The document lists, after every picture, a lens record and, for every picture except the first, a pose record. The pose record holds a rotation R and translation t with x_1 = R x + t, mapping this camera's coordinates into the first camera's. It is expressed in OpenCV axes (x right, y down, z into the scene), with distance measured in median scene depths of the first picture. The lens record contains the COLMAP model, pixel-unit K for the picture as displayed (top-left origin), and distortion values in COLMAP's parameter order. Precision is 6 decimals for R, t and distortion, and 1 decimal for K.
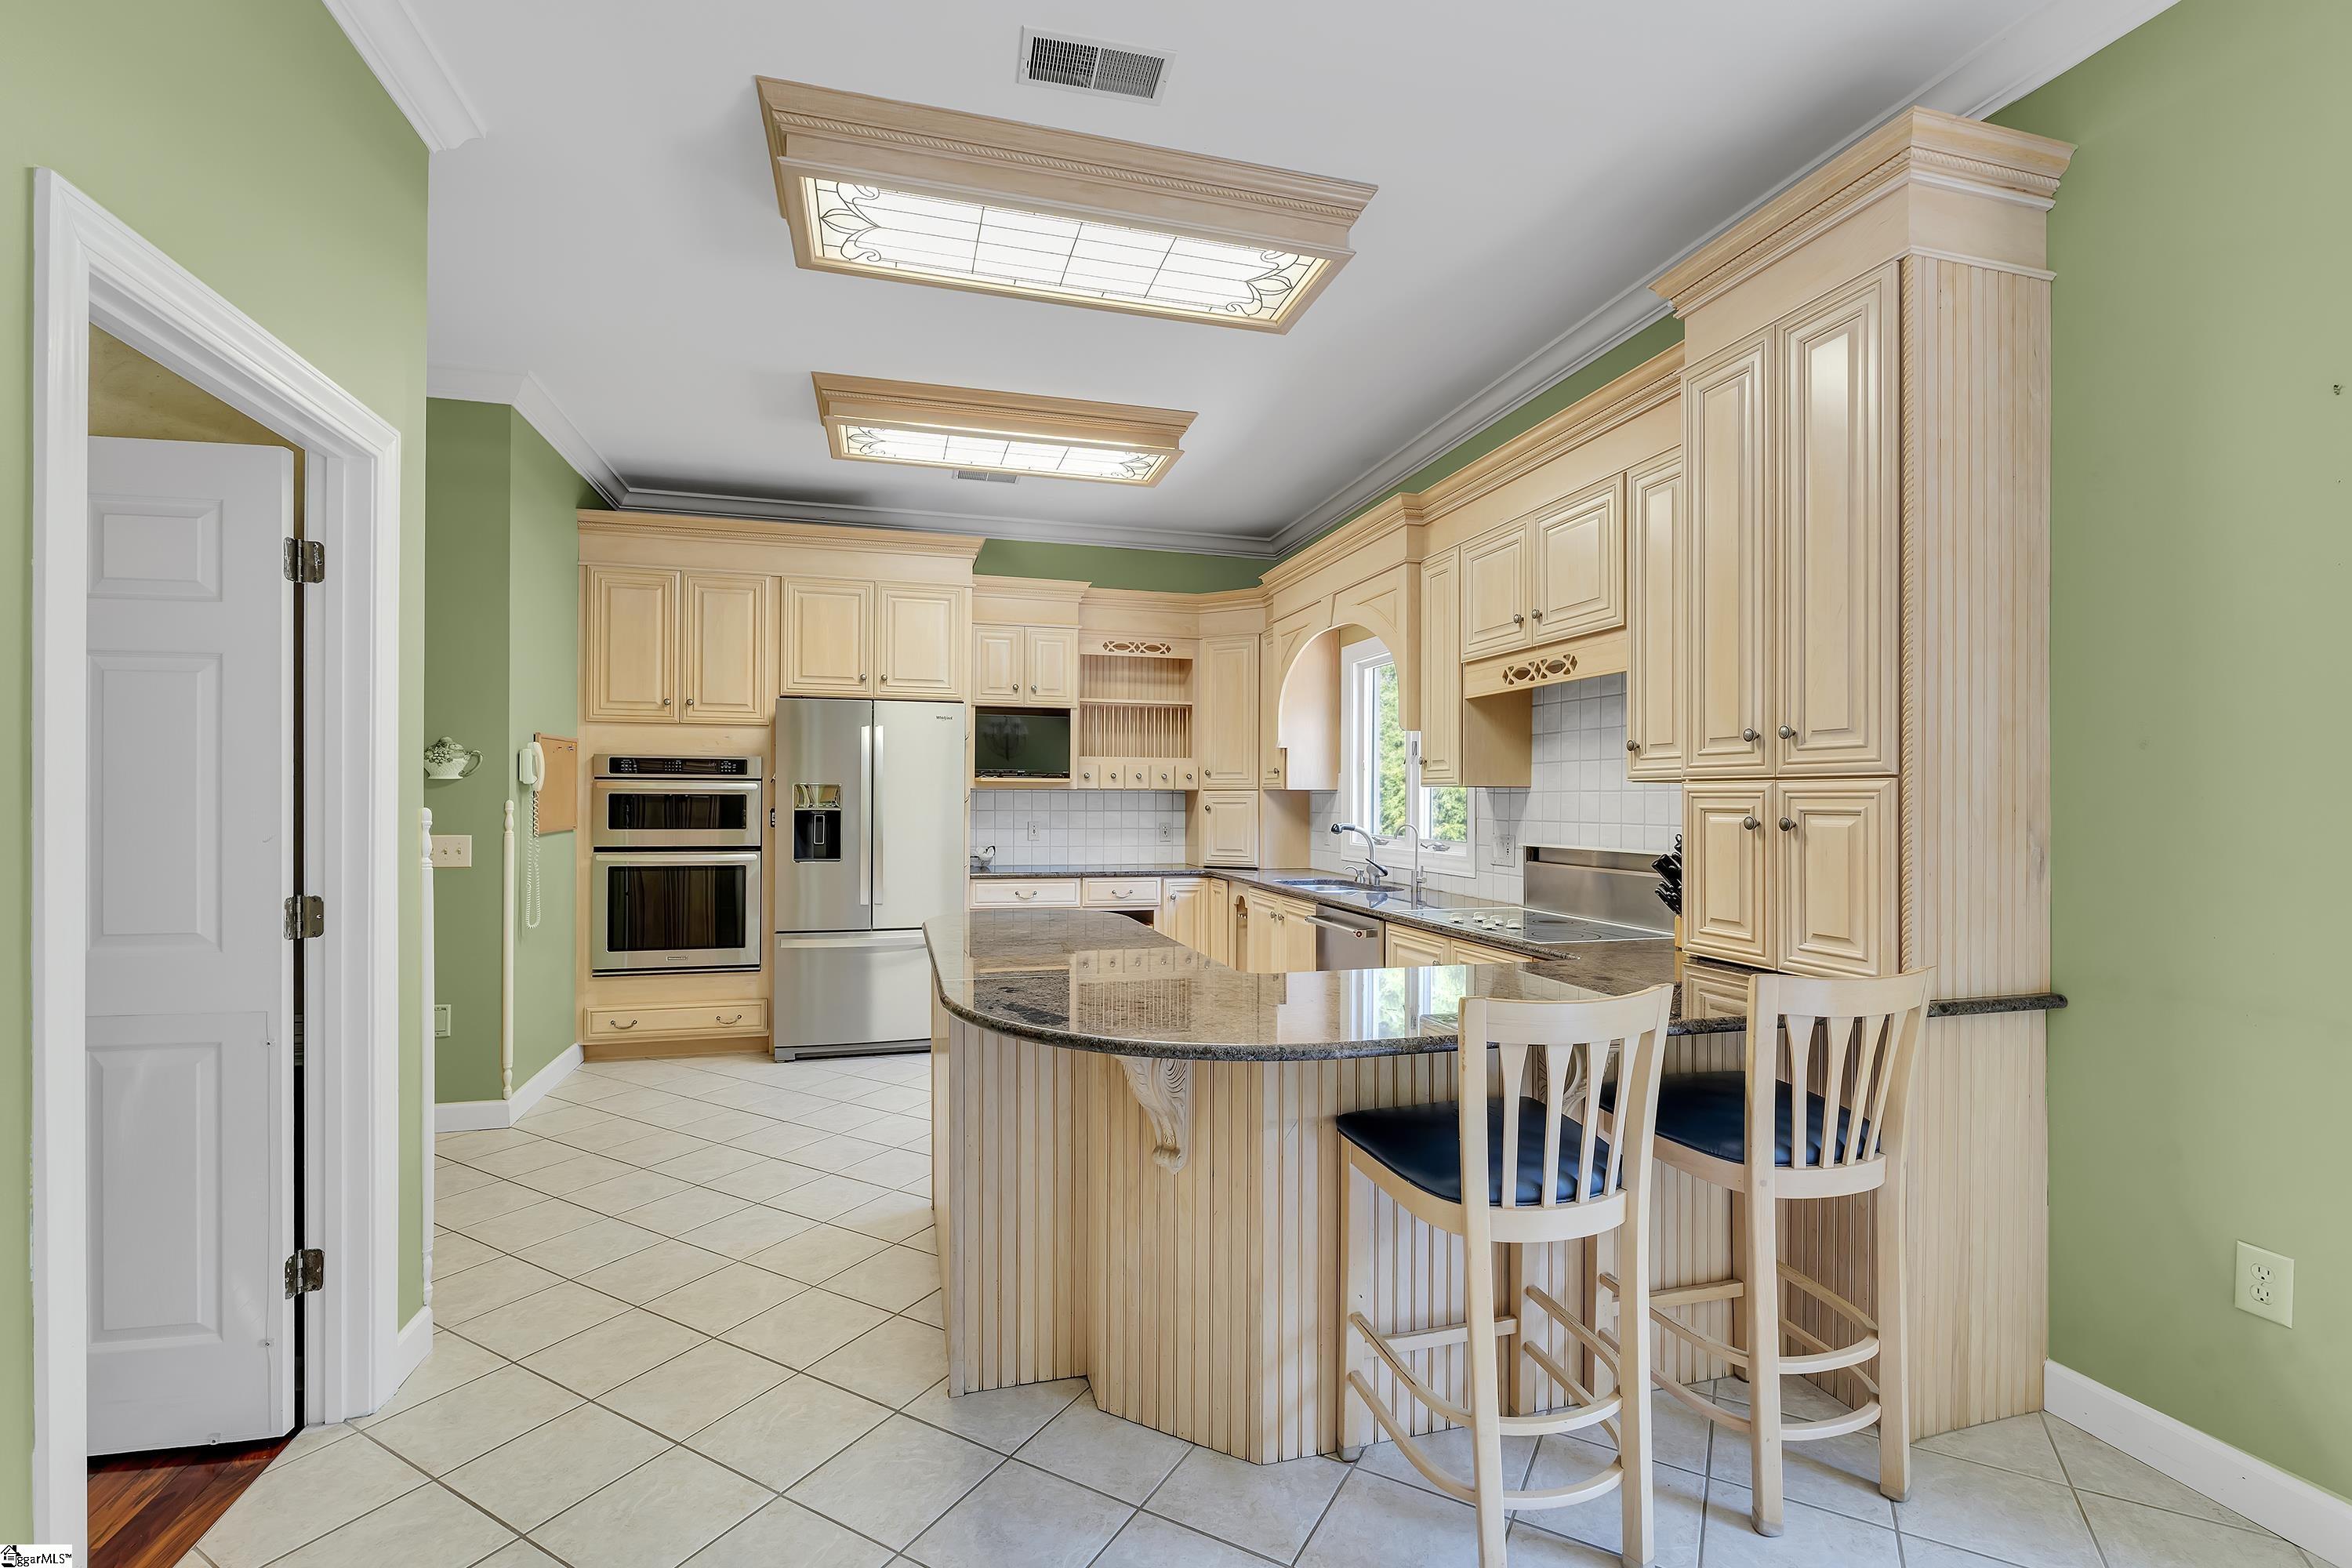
lens RADIAL K [[1033.0, 0, 1172.6], [0, 1033.0, 798.2], [0, 0, 1]] dist [-0.005505, 0.000795]
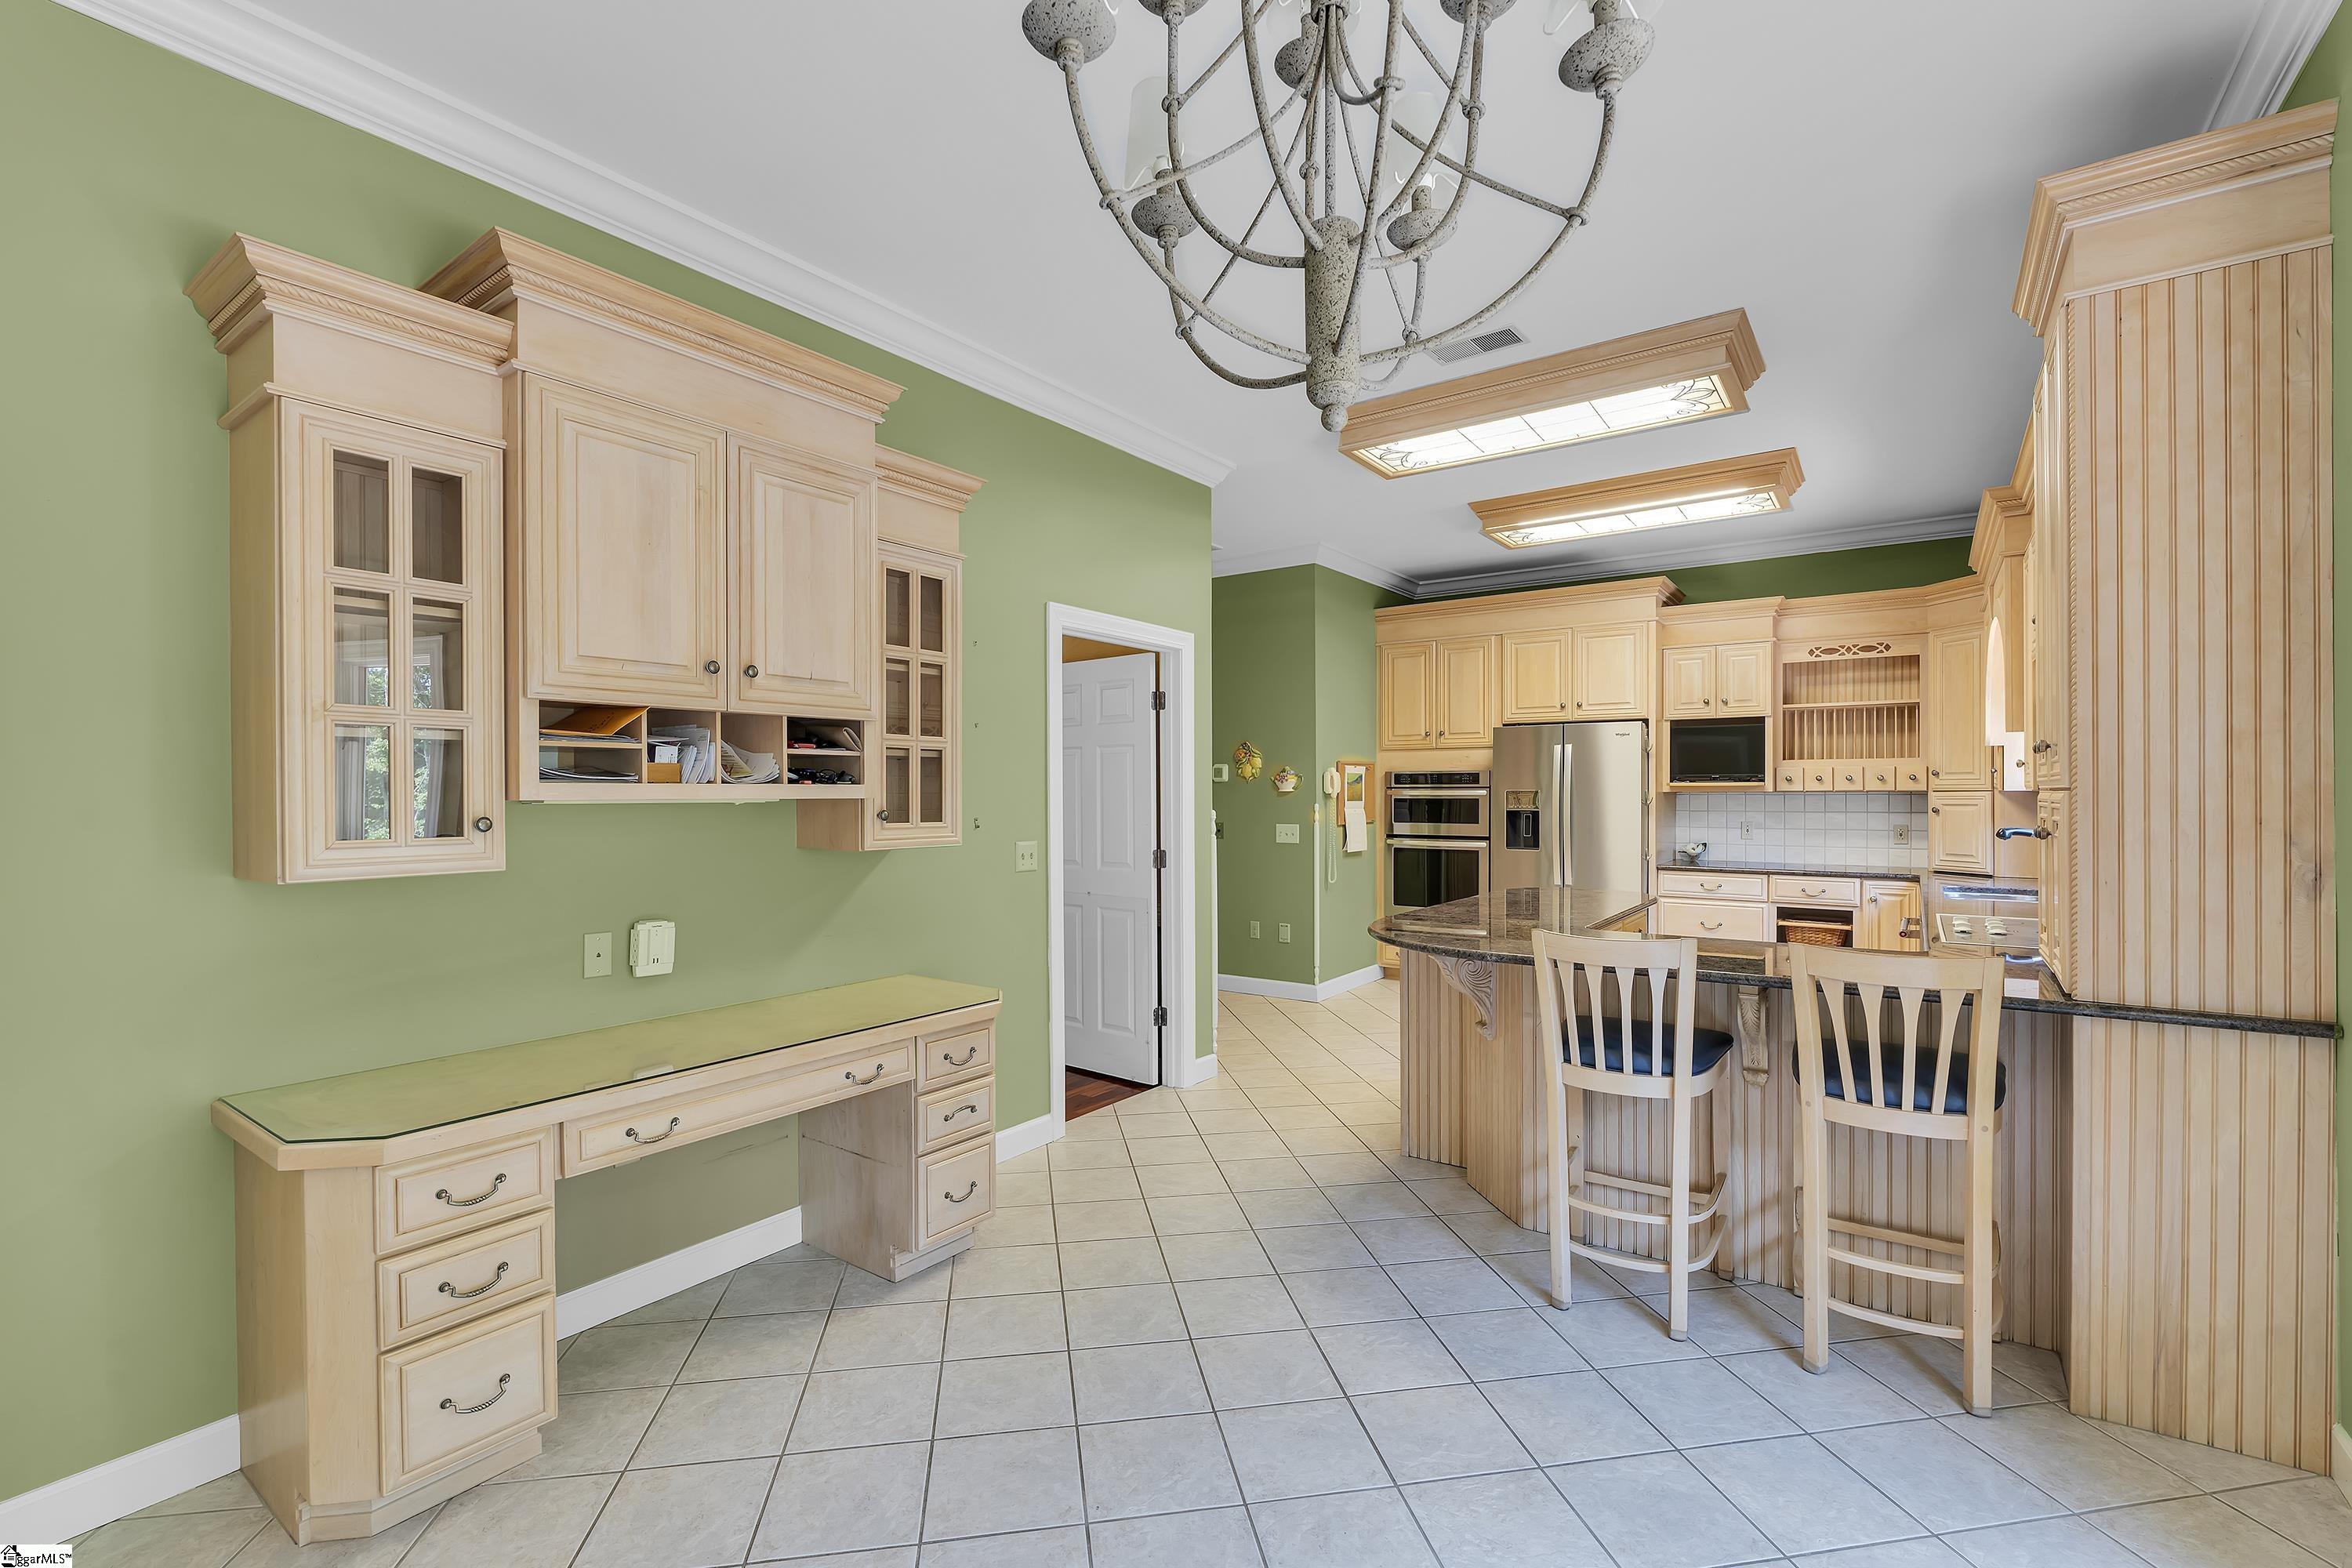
lens RADIAL K [[1033.0, 0, 1180.4], [0, 1033.0, 796.0], [0, 0, 1]] dist [-0.005505, 0.000795]
pose [[0.628725, -0.004930, -0.777612, 0.437063], [0.006183, 0.999980, -0.001340, -0.008407], [0.777603, -0.003966, 0.628742, -0.178421]]
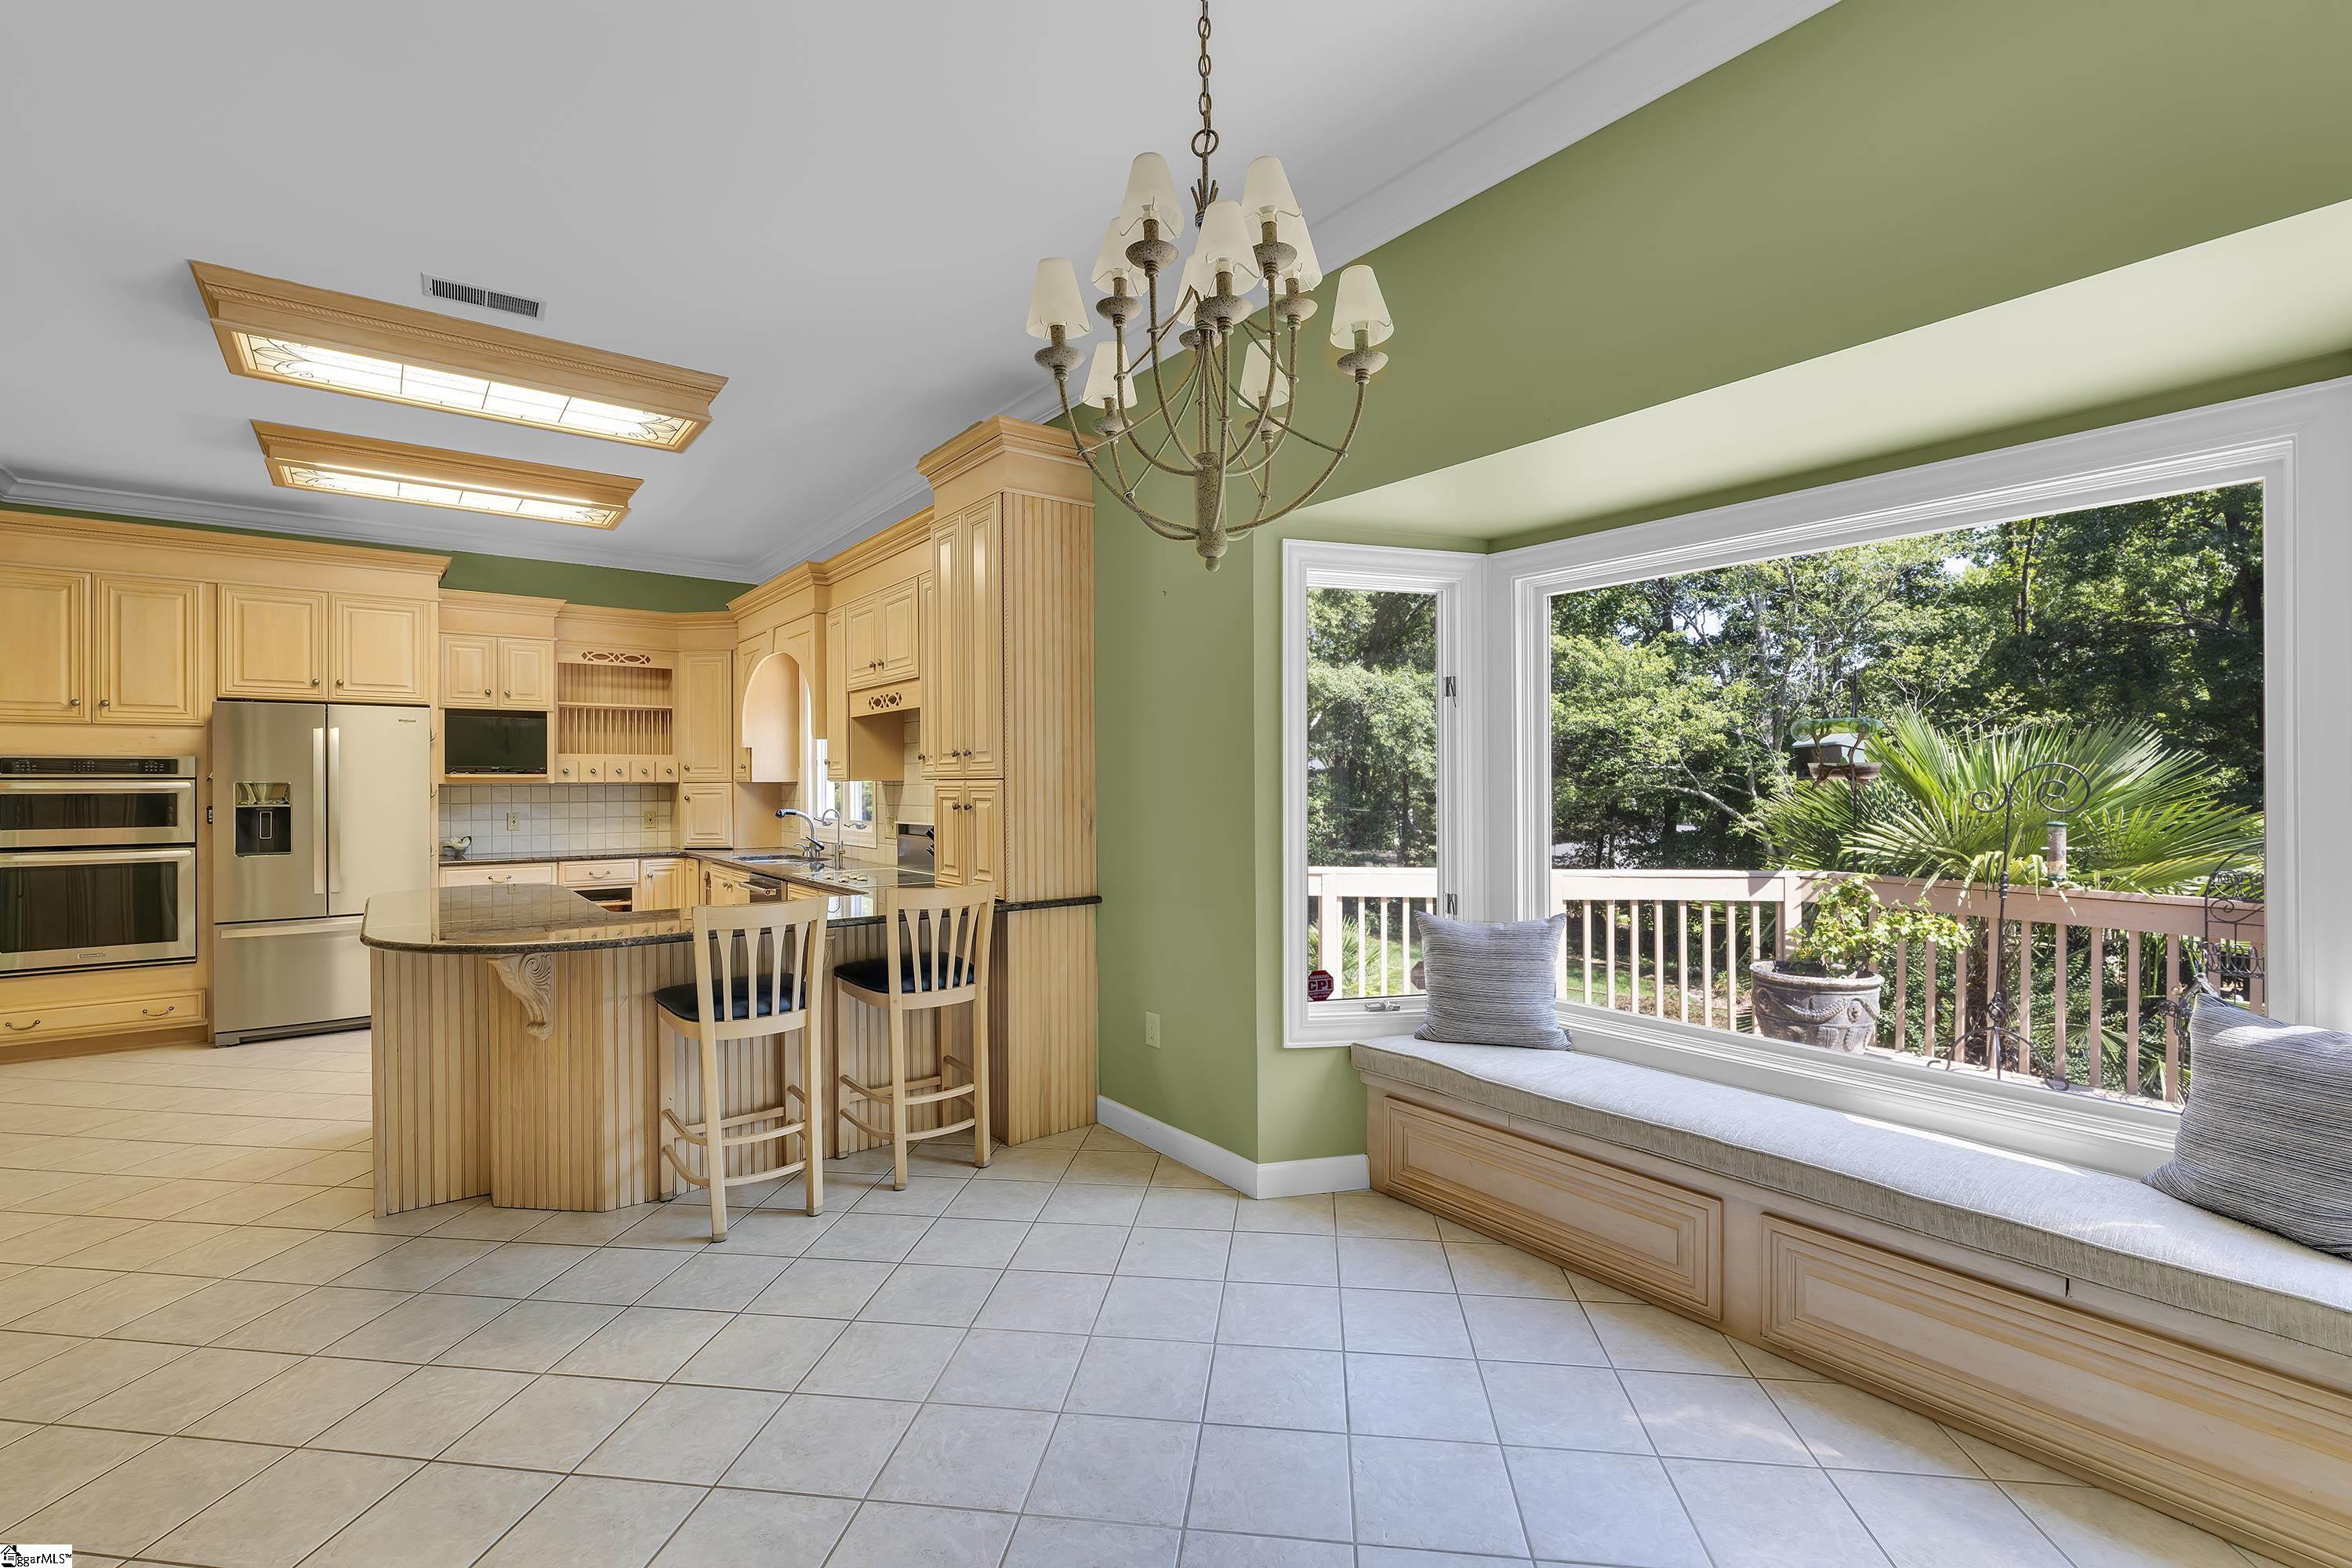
lens RADIAL K [[1033.0, 0, 1174.9], [0, 1033.0, 780.8], [0, 0, 1]] dist [-0.005505, 0.000795]
pose [[0.926477, -0.010222, 0.376212, 0.137947], [0.010239, 0.999946, 0.001955, -0.008589], [-0.376212, 0.002040, 0.926531, -0.363361]]
